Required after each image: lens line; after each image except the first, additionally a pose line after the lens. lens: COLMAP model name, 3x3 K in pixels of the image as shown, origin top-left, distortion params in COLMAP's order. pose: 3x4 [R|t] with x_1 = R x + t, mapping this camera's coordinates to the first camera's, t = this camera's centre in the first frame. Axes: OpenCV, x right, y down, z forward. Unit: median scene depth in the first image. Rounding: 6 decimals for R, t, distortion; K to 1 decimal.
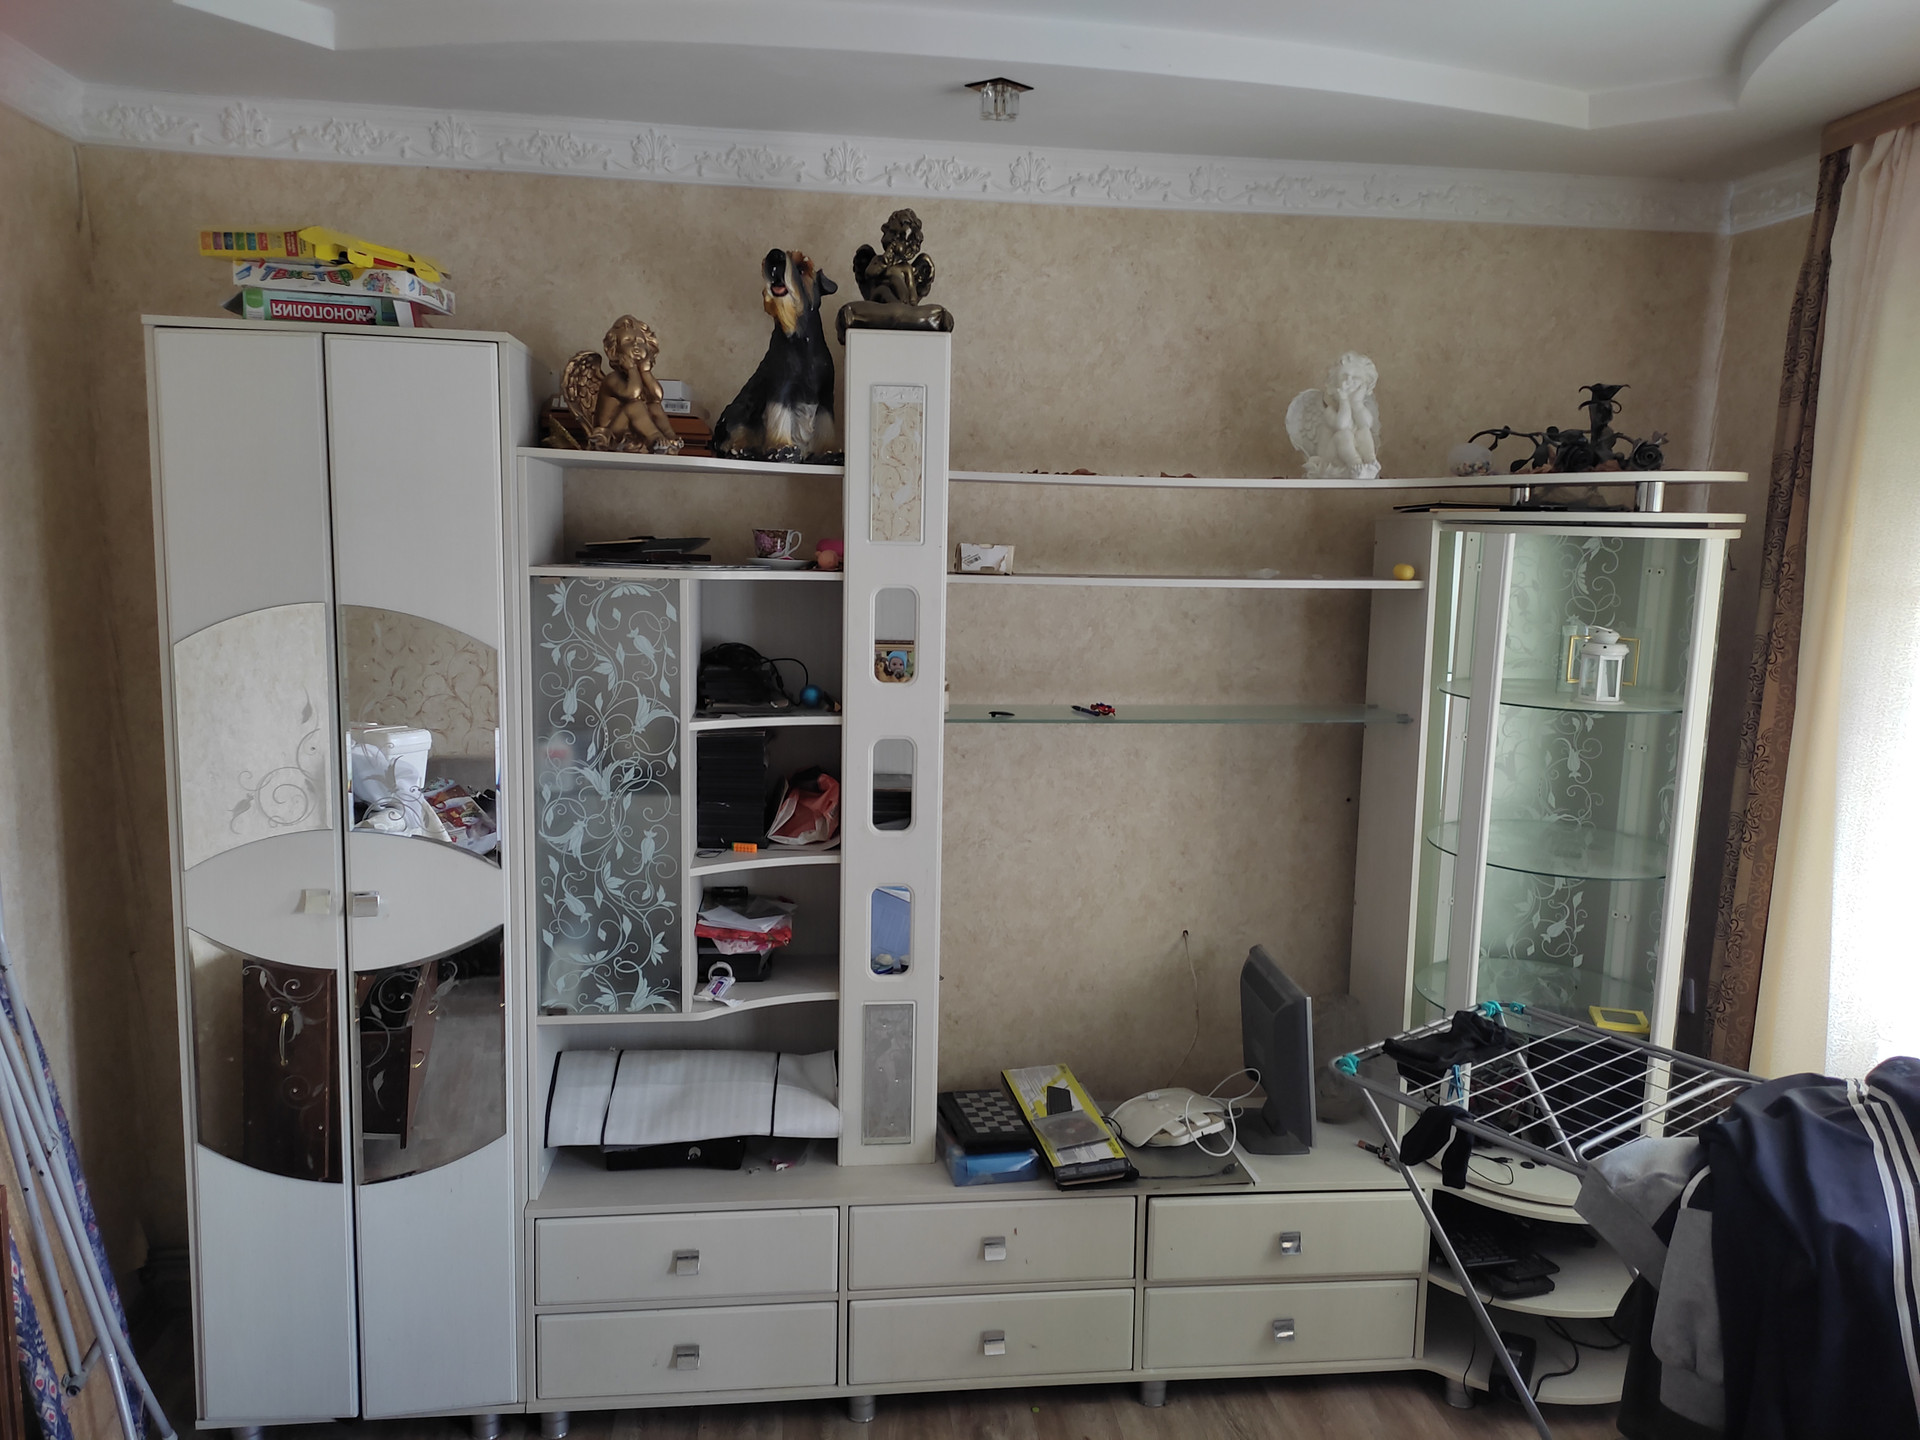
lens RADIAL K [[1408.3, 0, 966.5], [0, 1408.3, 718.3], [0, 0, 1]] dist [0.051432, -0.052066]
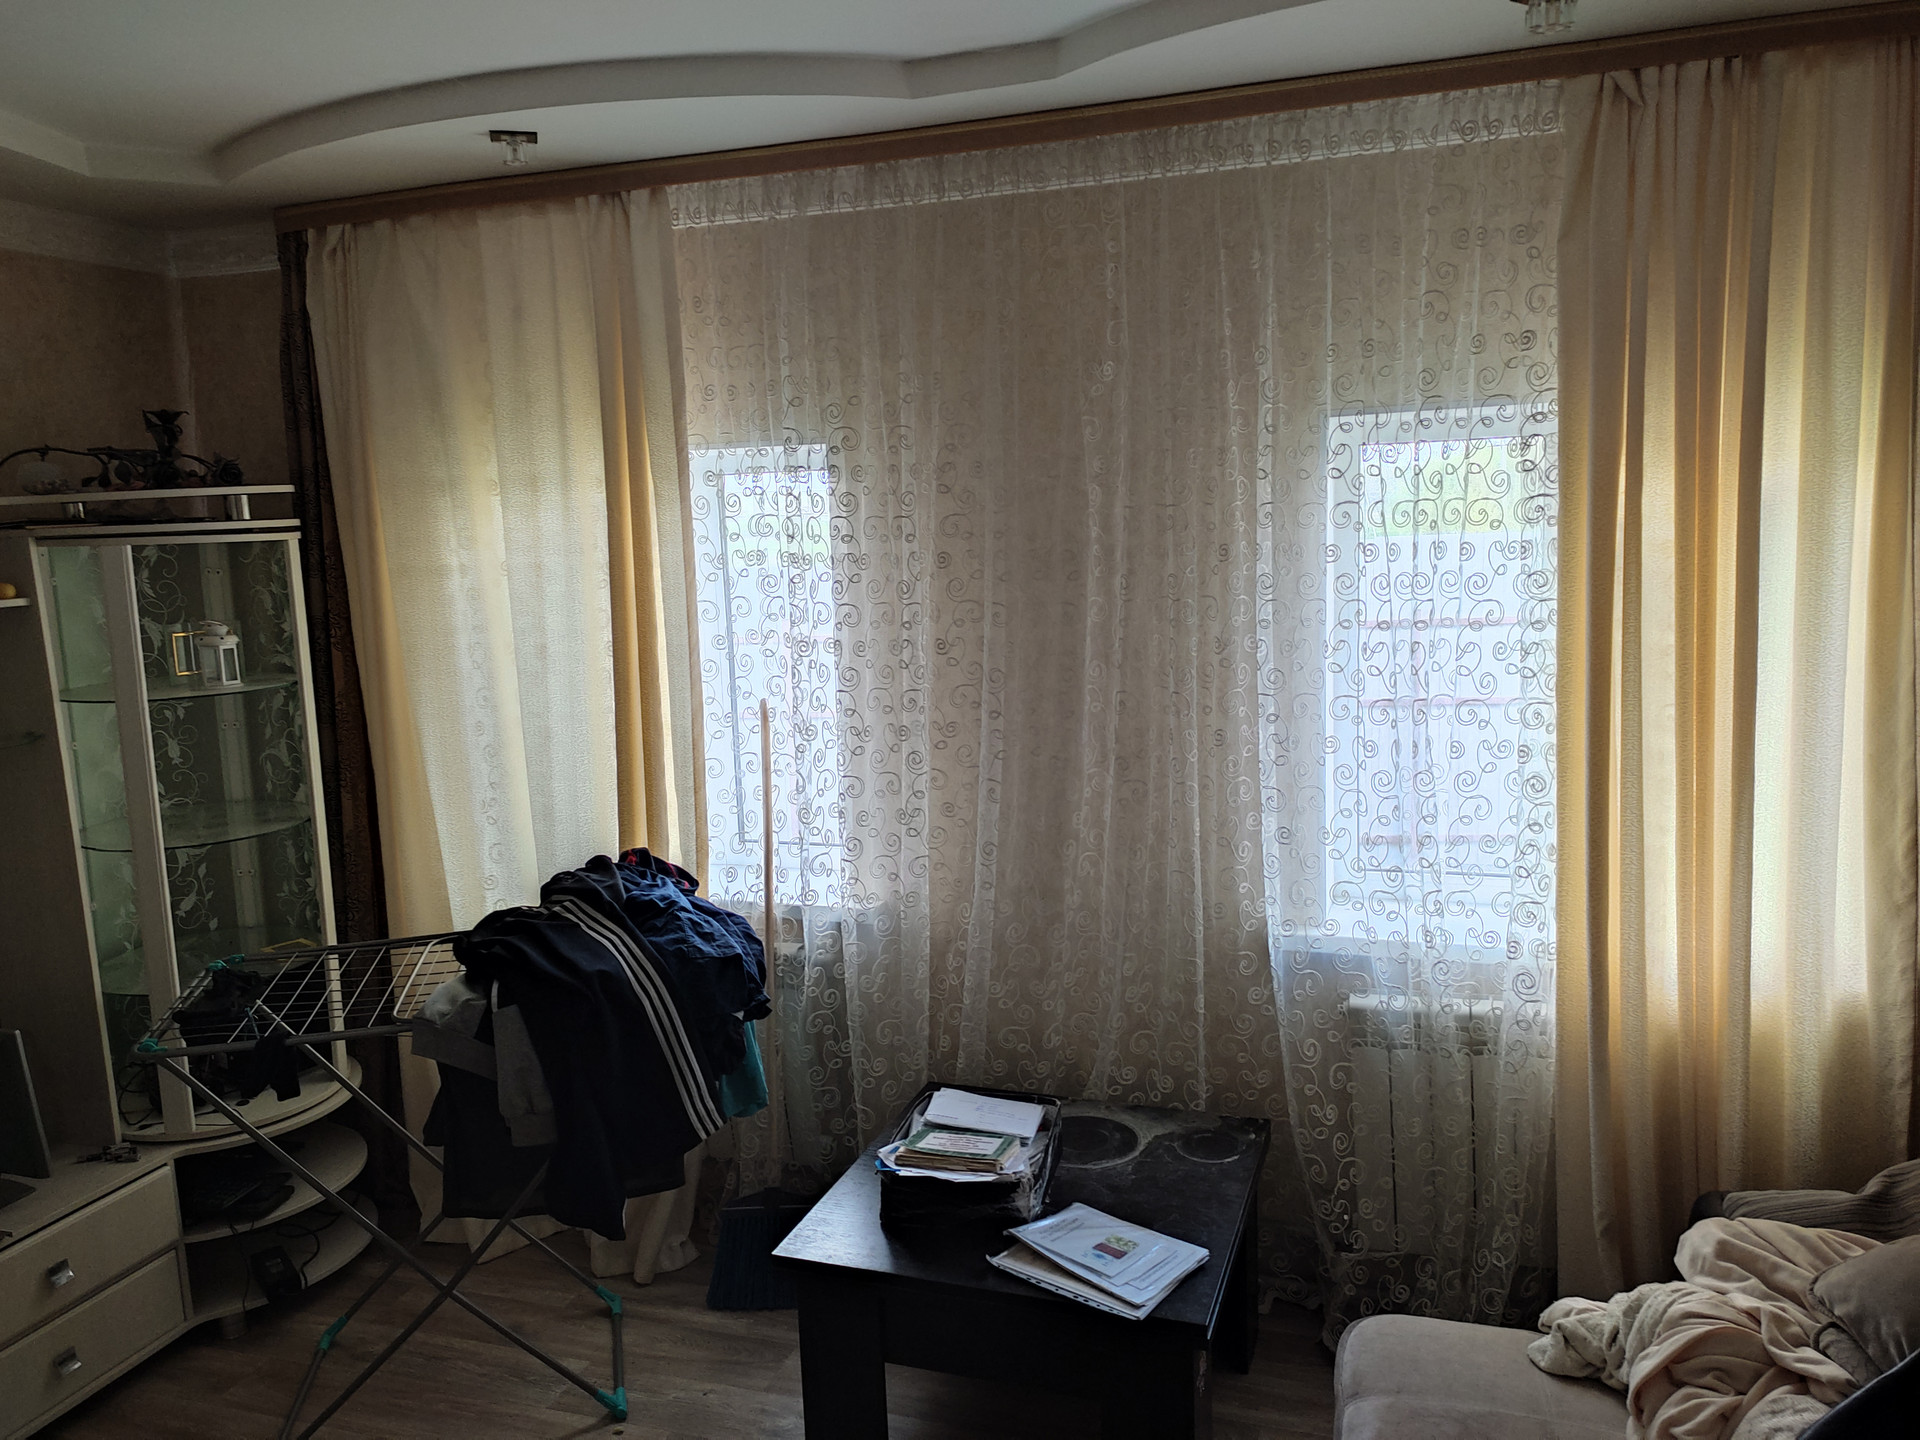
lens RADIAL K [[1408.3, 0, 970.7], [0, 1408.3, 711.2], [0, 0, 1]] dist [0.051432, -0.052066]
pose [[0.418168, -0.166488, 0.892982, -0.325962], [0.171481, 0.979853, 0.102383, -0.005991], [-0.892037, 0.110316, 0.438292, -0.041333]]
